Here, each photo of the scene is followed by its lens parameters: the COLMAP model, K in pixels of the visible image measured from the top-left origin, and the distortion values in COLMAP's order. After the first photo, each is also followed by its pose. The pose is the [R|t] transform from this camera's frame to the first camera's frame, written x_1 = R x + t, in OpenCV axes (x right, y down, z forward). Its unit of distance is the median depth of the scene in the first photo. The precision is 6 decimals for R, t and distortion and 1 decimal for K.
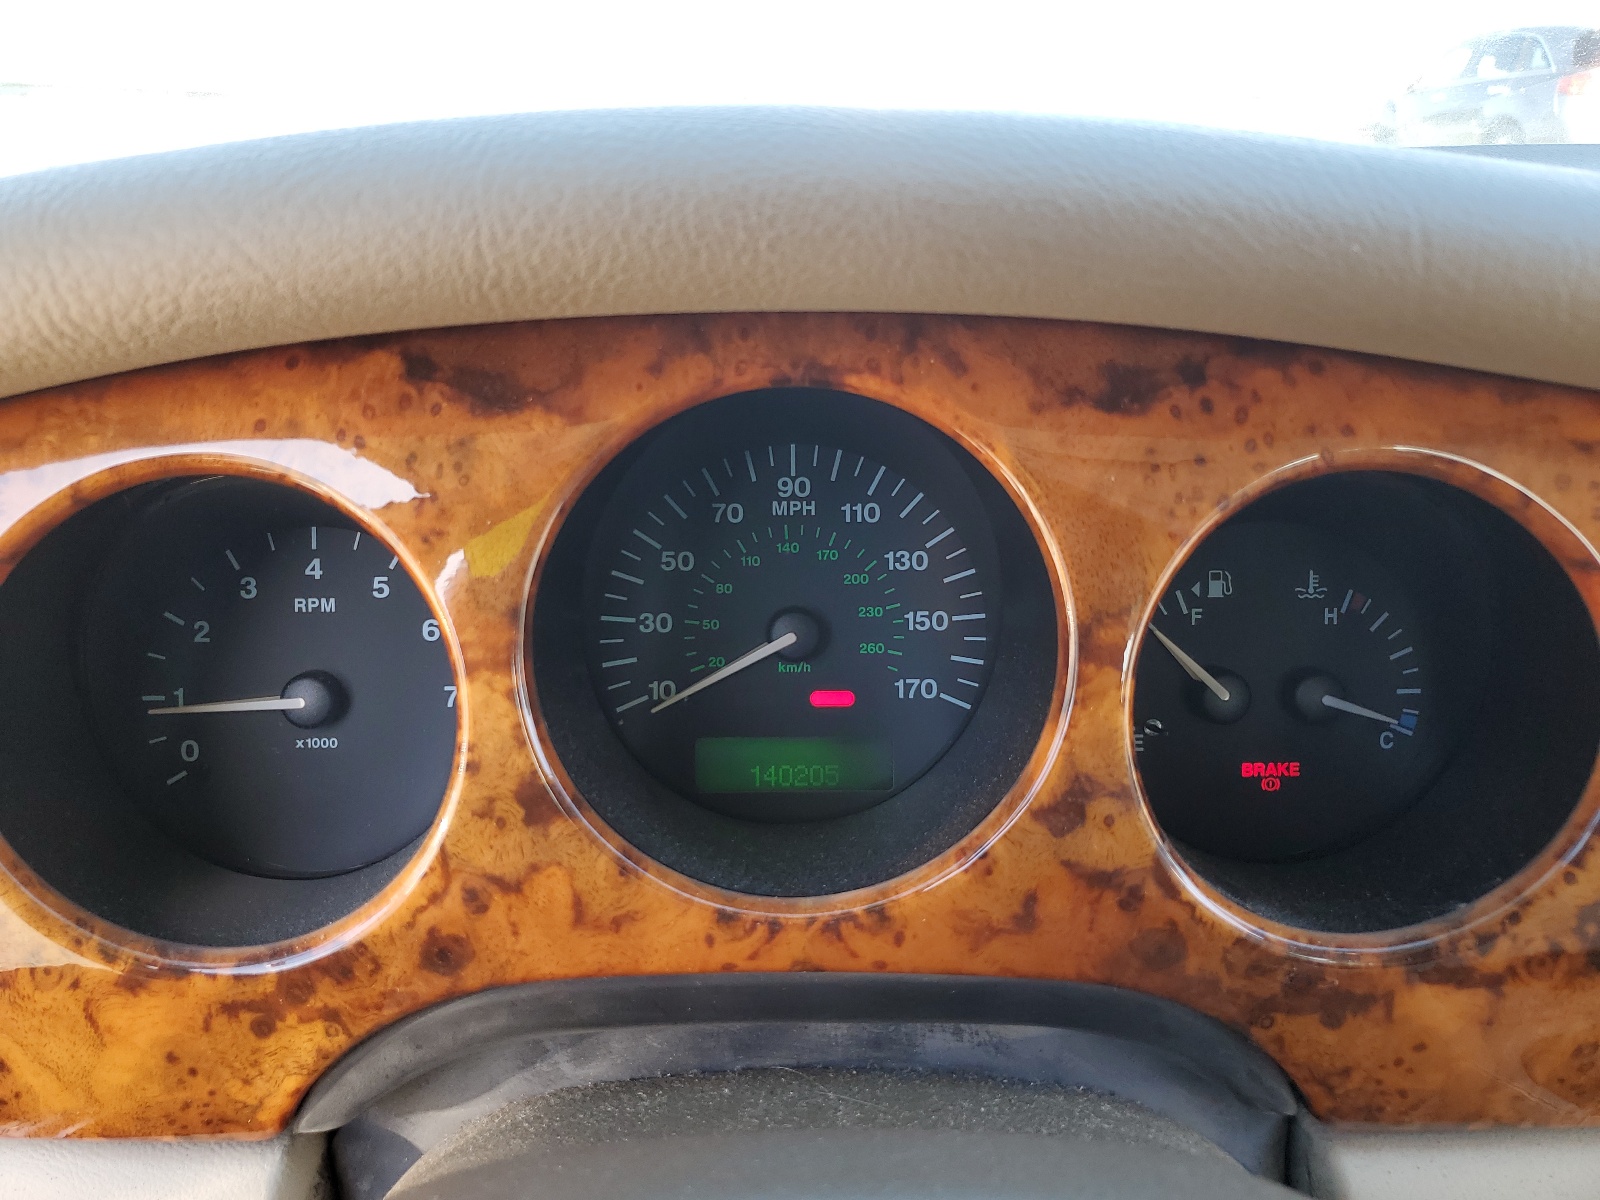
lens RADIAL K [[1228.1, 0, 800.3], [0, 1228.1, 600.8], [0, 0, 1]] dist [-0.009051, -0.002693]
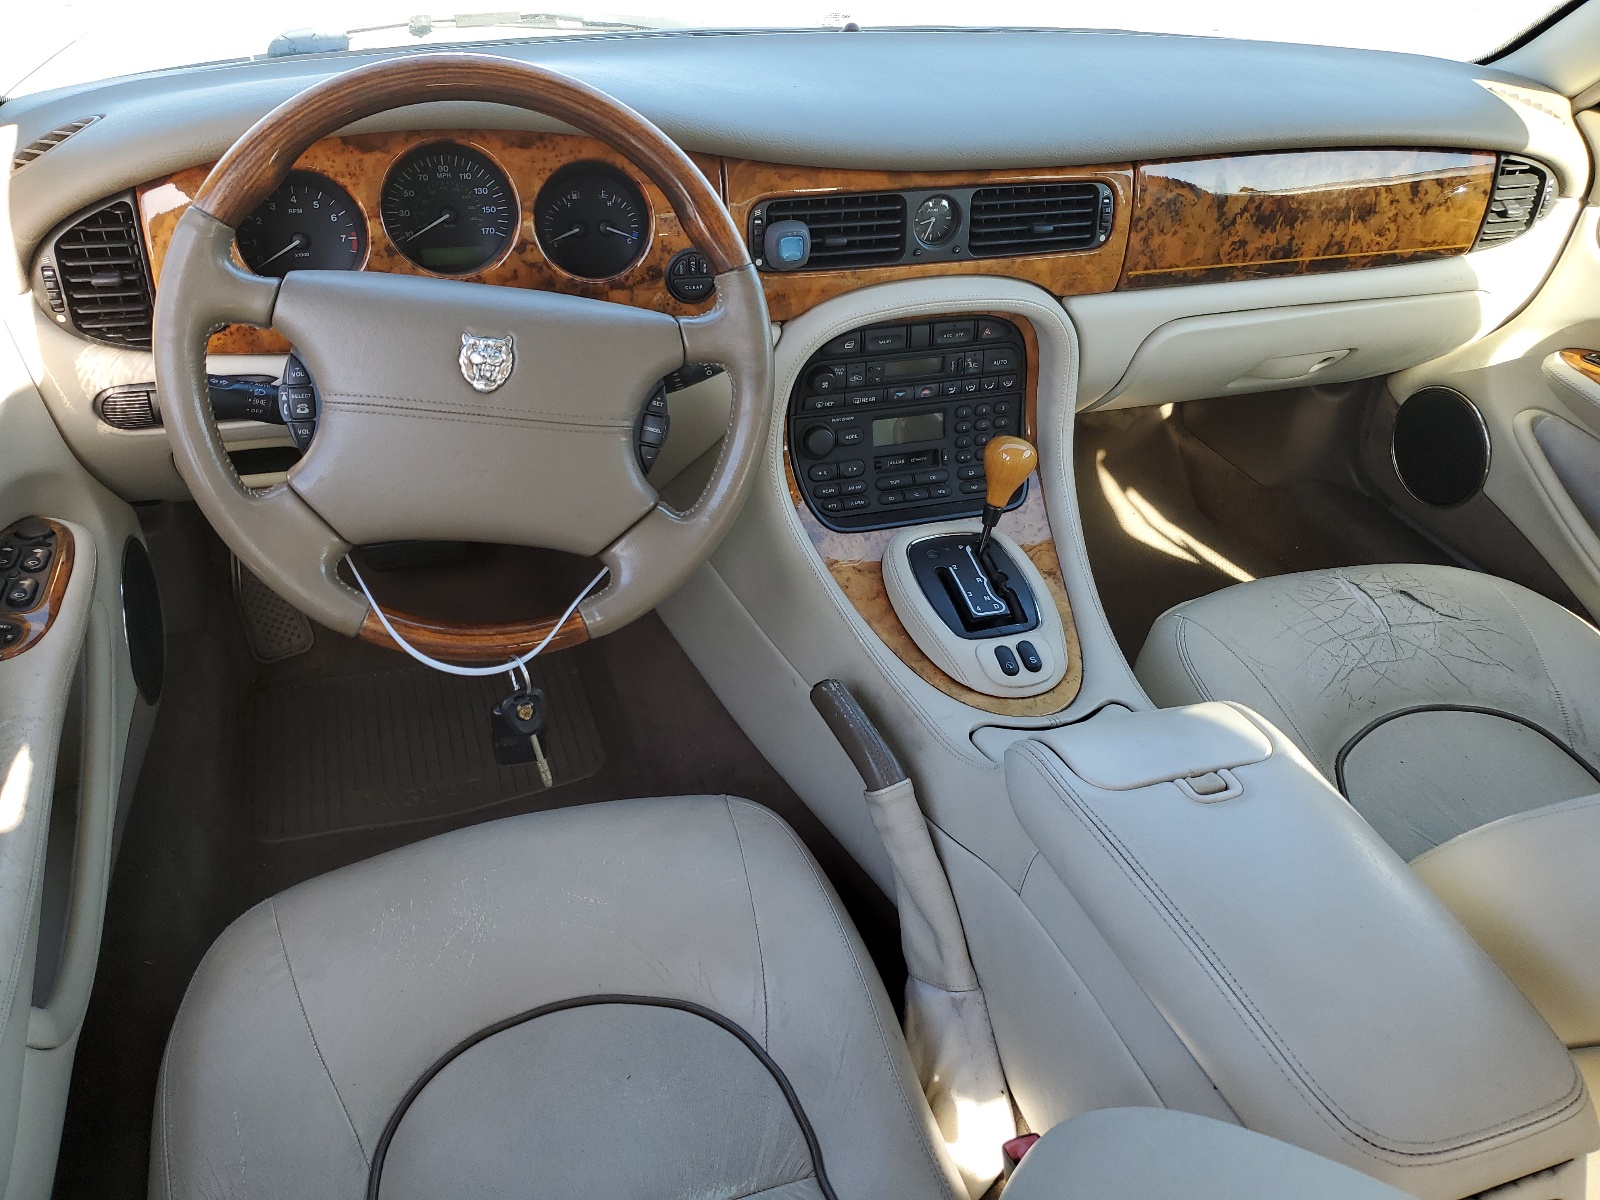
lens RADIAL K [[1228.1, 0, 805.3], [0, 1228.1, 590.4], [0, 0, 1]] dist [-0.009051, -0.002693]
pose [[0.959465, -0.114640, 0.257457, -0.066560], [0.047574, 0.966301, 0.252981, 0.287662], [-0.277782, -0.230478, 0.932586, -3.470119]]
